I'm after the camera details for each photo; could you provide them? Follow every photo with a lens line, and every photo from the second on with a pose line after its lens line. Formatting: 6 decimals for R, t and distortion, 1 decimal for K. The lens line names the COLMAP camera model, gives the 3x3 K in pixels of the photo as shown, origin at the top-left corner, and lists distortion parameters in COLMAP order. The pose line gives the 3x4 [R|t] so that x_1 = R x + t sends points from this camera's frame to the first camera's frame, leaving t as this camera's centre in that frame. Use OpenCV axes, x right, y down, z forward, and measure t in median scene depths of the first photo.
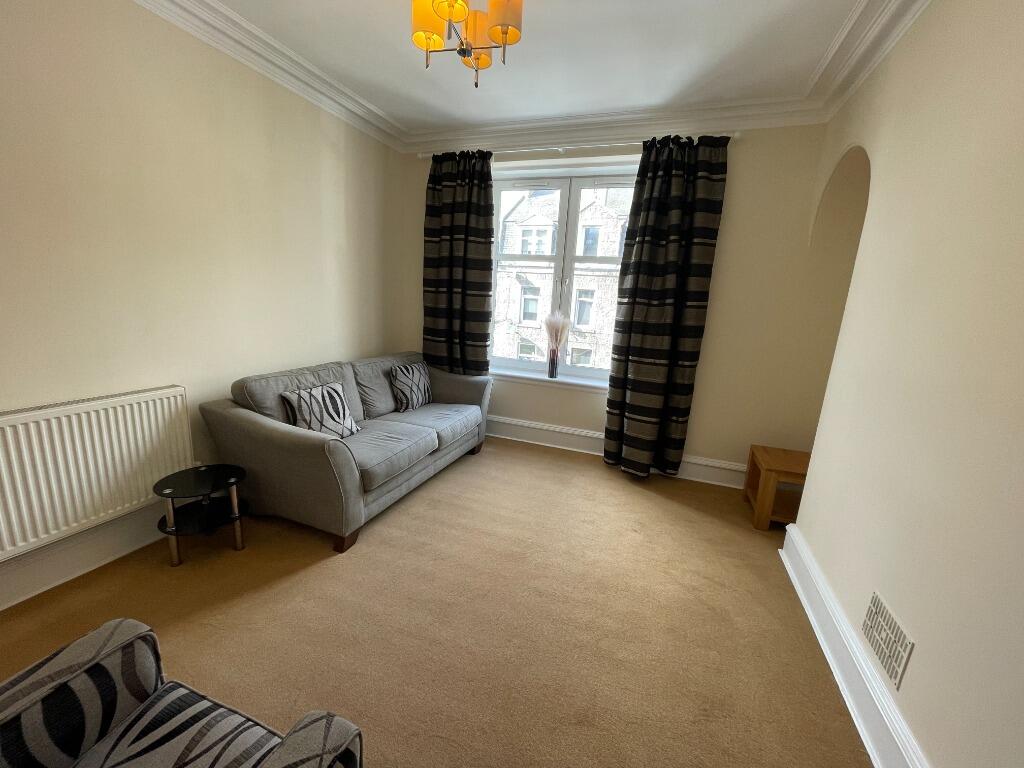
lens RADIAL K [[412.8, 0, 512.0], [0, 412.8, 384.0], [0, 0, 1]] dist [-0.000536, -0.000608]
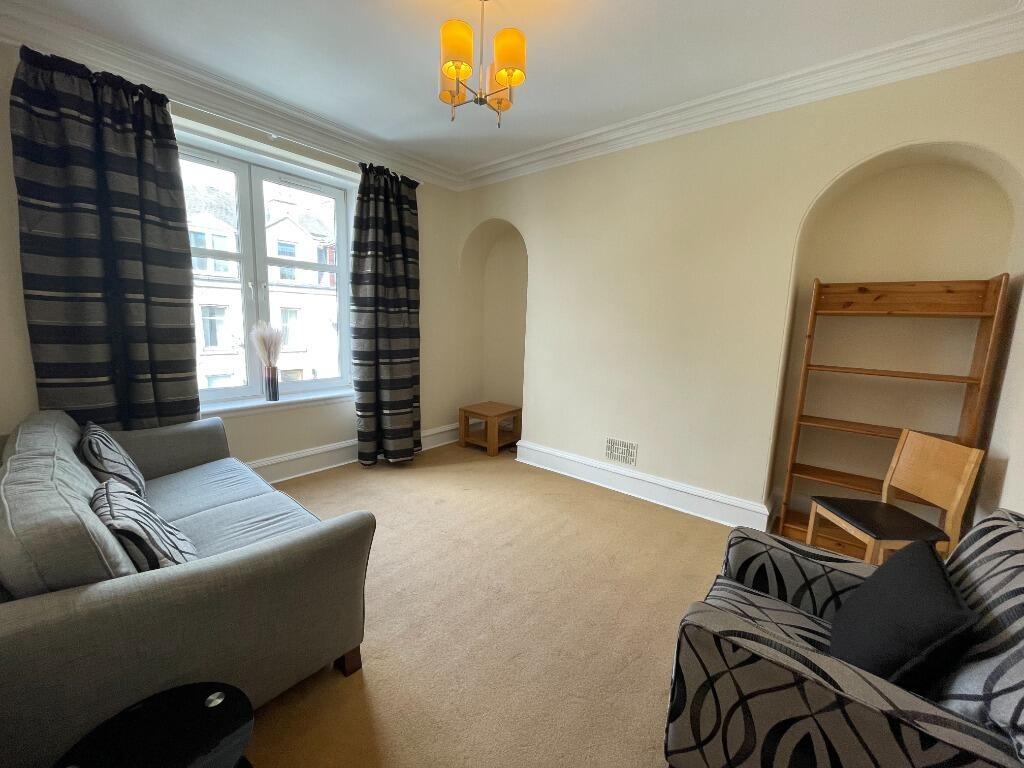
lens RADIAL K [[412.8, 0, 512.0], [0, 412.8, 384.0], [0, 0, 1]] dist [-0.000536, -0.000608]
pose [[0.325224, -0.190853, 0.926177, -0.588785], [0.183940, 0.973482, 0.136011, -0.082724], [-0.927575, 0.126127, 0.351705, 0.282028]]
